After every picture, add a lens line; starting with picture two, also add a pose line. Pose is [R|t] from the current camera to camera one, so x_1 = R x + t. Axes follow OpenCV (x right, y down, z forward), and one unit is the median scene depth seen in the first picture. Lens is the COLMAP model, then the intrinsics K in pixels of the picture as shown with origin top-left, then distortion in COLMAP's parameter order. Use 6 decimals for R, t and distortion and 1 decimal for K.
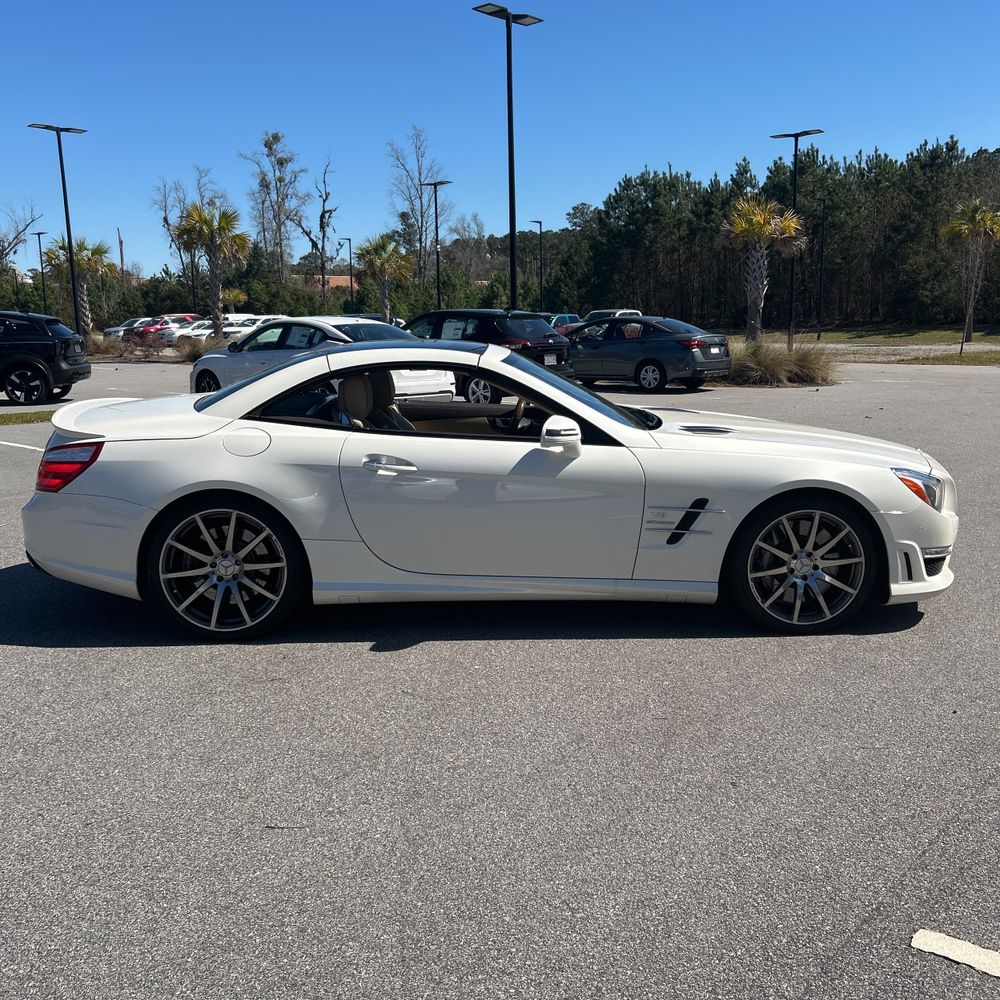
lens RADIAL K [[1015.4, 0, 514.9], [0, 1015.4, 474.2], [0, 0, 1]] dist [0.016791, 0.000000]
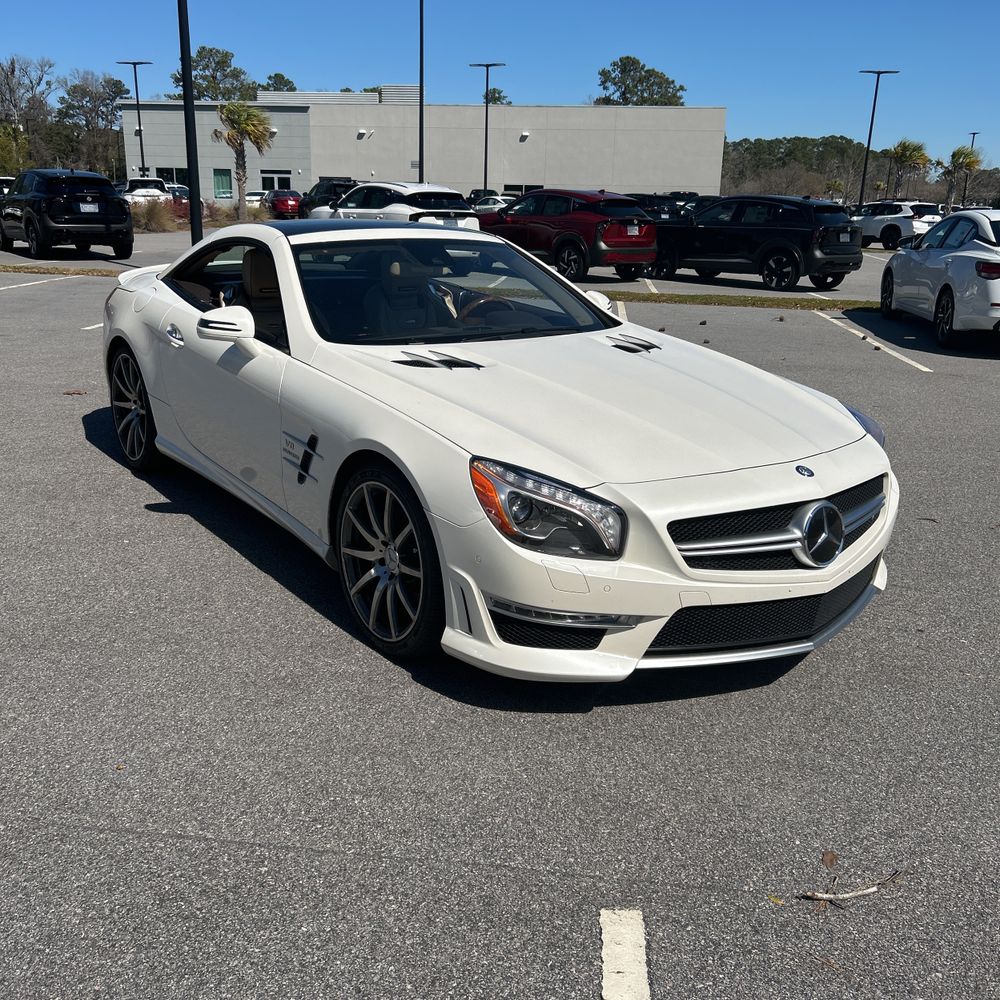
lens RADIAL K [[1015.4, 0, 488.8], [0, 1015.4, 492.6], [0, 0, 1]] dist [0.016791, 0.000000]
pose [[0.546250, 0.258245, -0.796819, 0.765674], [-0.162378, 0.965889, 0.201724, -0.097361], [0.821732, 0.019194, 0.569550, 0.565896]]
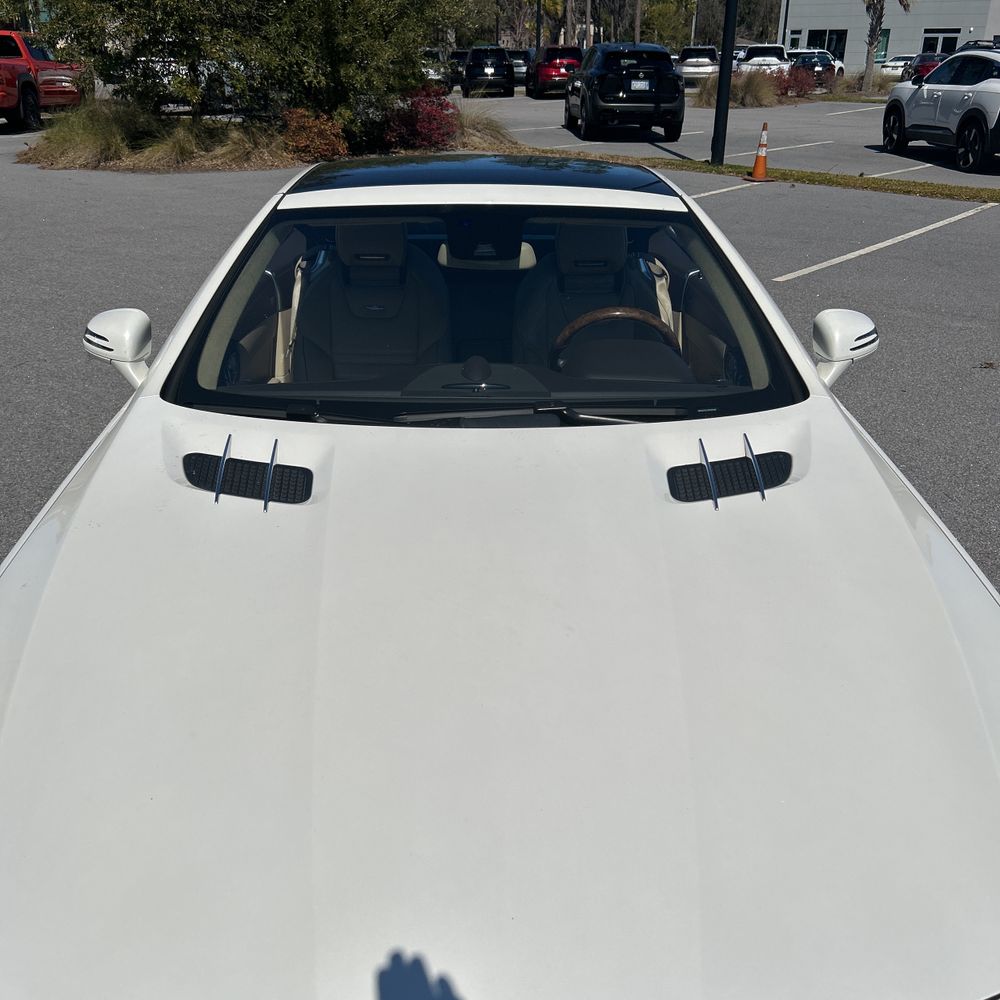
lens RADIAL K [[1015.4, 0, 503.6], [0, 1015.4, 492.6], [0, 0, 1]] dist [0.016791, 0.000000]
pose [[-0.015980, 0.412153, -0.910974, 0.519077], [-0.168376, 0.896970, 0.408771, -0.200950], [0.985593, 0.159918, 0.055063, 1.001548]]
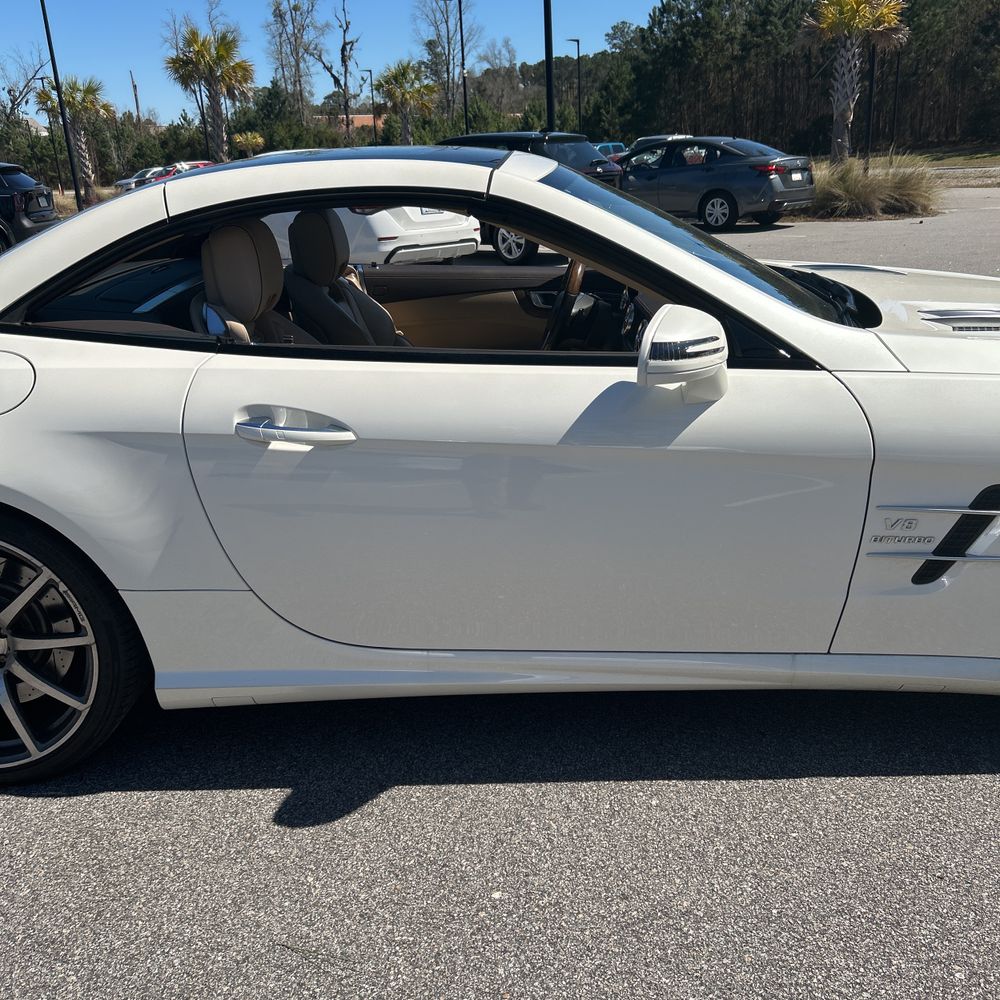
lens RADIAL K [[1015.4, 0, 486.3], [0, 1015.4, 498.6], [0, 0, 1]] dist [0.016791, 0.000000]
pose [[0.997506, -0.015995, -0.068740, -0.007256], [0.027506, 0.985072, 0.169934, -0.044022], [0.064996, -0.171401, 0.983055, 0.468486]]
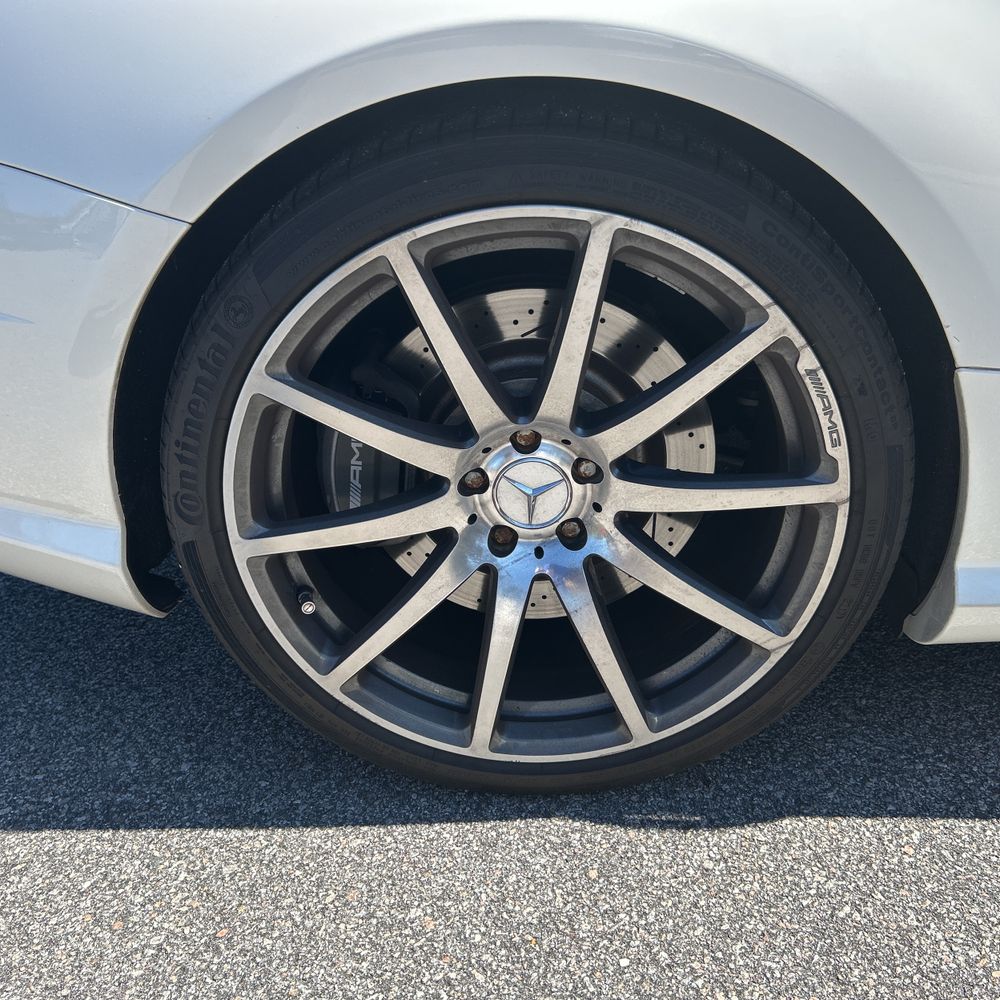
lens RADIAL K [[1015.4, 0, 492.2], [0, 1015.4, 499.8], [0, 0, 1]] dist [0.016791, 0.000000]
pose [[0.996465, 0.009353, -0.083484, -0.234101], [0.019149, 0.942330, 0.334136, 0.019687], [0.081794, -0.334553, 0.938820, 0.683517]]
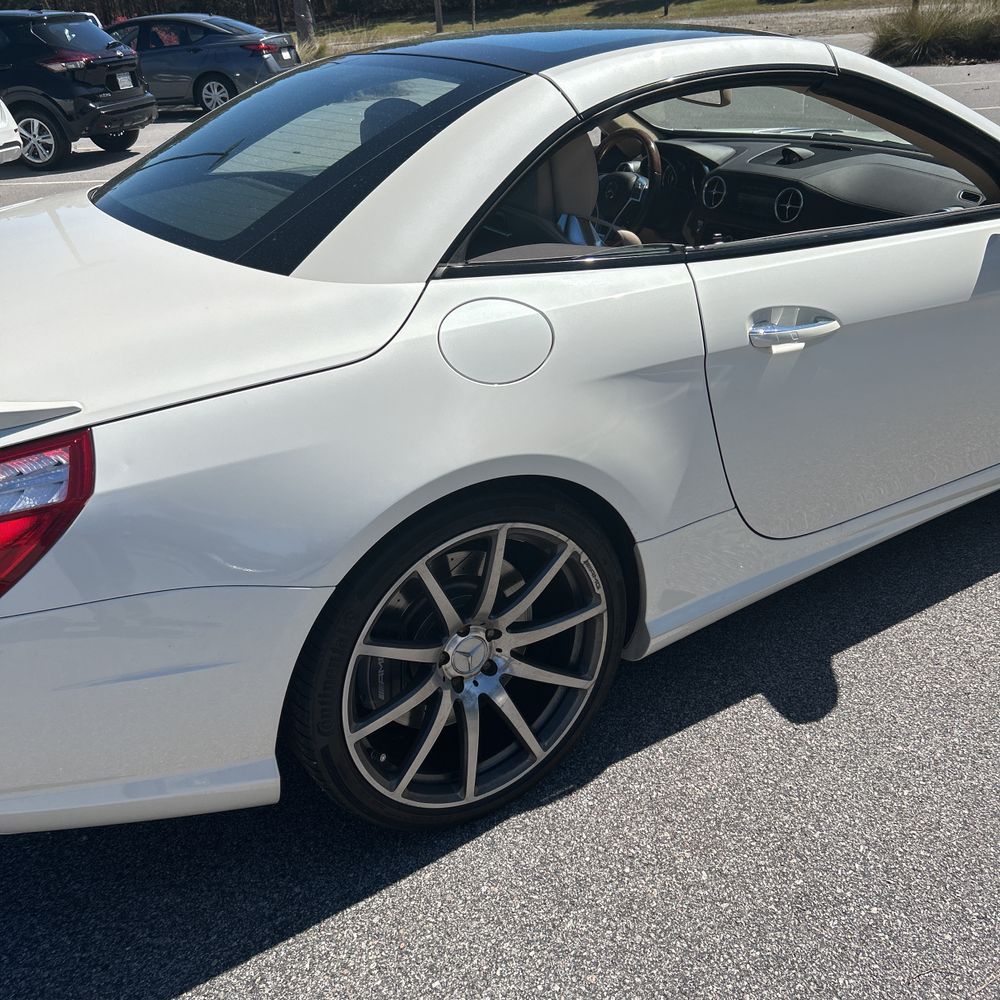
lens RADIAL K [[1015.4, 0, 497.7], [0, 1015.4, 502.1], [0, 0, 1]] dist [0.016791, 0.000000]
pose [[0.864567, -0.262436, 0.428545, -0.367184], [0.129402, 0.940306, 0.314771, -0.077303], [-0.485570, -0.216686, 0.846917, 0.567379]]
